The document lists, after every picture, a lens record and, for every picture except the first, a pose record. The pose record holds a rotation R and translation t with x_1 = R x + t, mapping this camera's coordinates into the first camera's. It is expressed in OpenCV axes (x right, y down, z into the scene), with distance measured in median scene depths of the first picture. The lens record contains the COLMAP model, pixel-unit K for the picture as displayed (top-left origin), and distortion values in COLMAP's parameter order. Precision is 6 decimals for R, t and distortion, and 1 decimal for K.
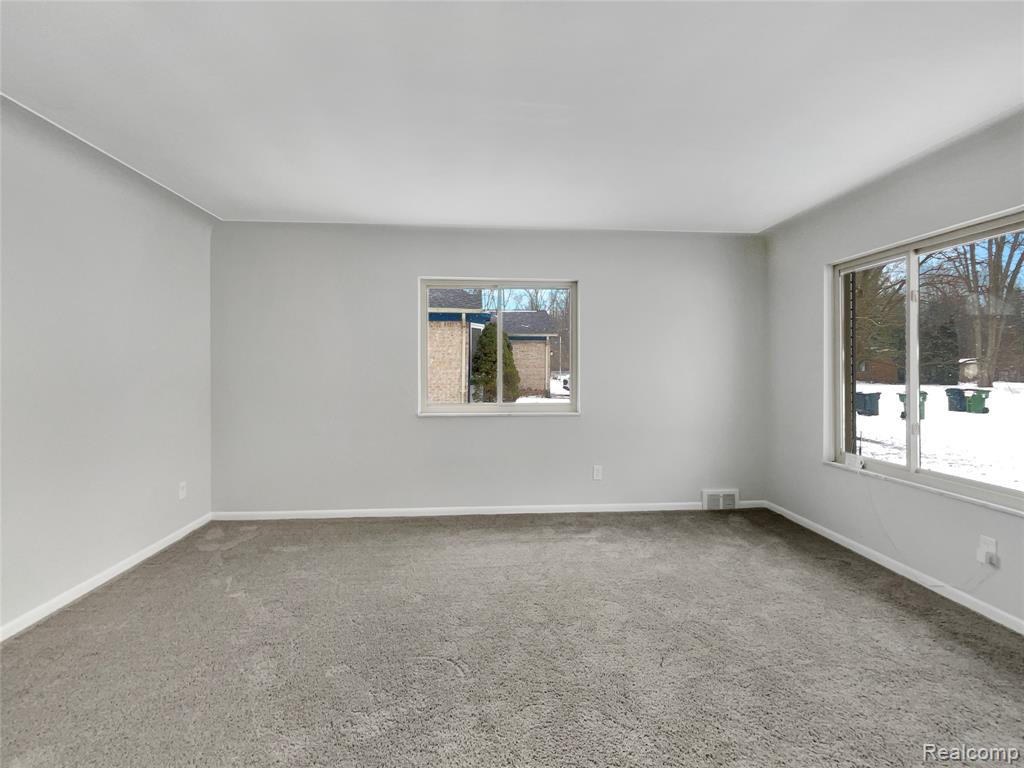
lens RADIAL K [[435.2, 0, 512.7], [0, 435.2, 365.3], [0, 0, 1]] dist [-0.001333, 0.000268]
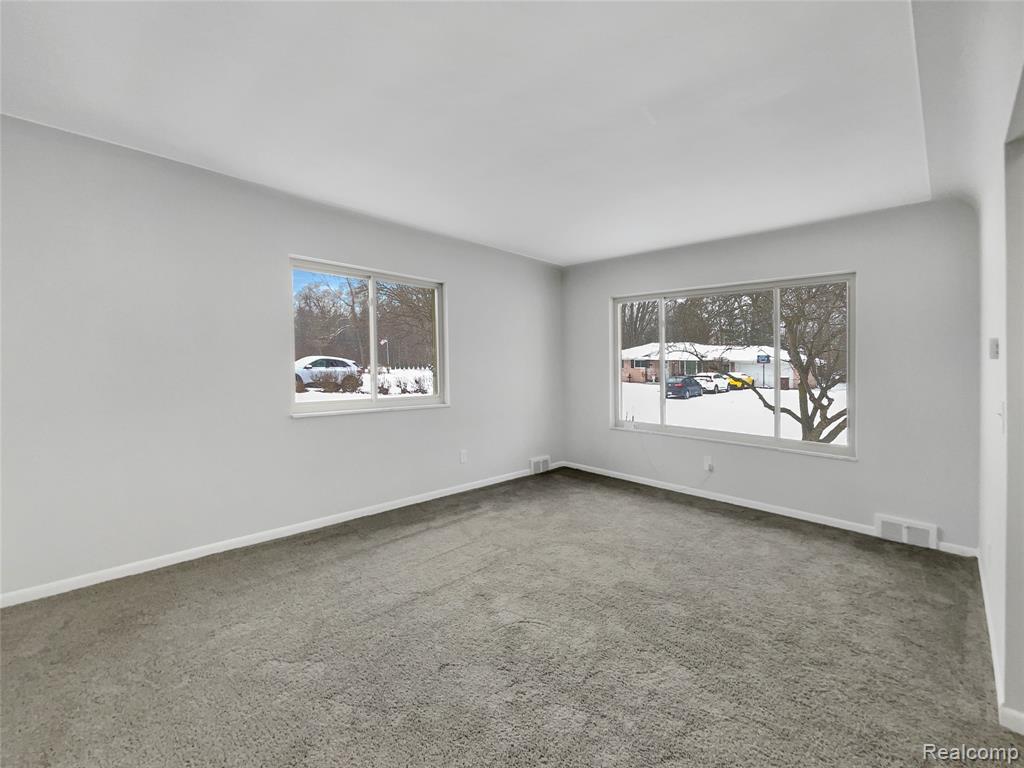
lens RADIAL K [[424.9, 0, 513.6], [0, 424.9, 356.9], [0, 0, 1]] dist [0.000746, -0.000624]
pose [[0.758341, 0.021770, 0.651495, -0.512051], [-0.018816, 0.999757, -0.011505, 0.000043], [-0.651587, -0.003533, 0.758566, 0.100080]]
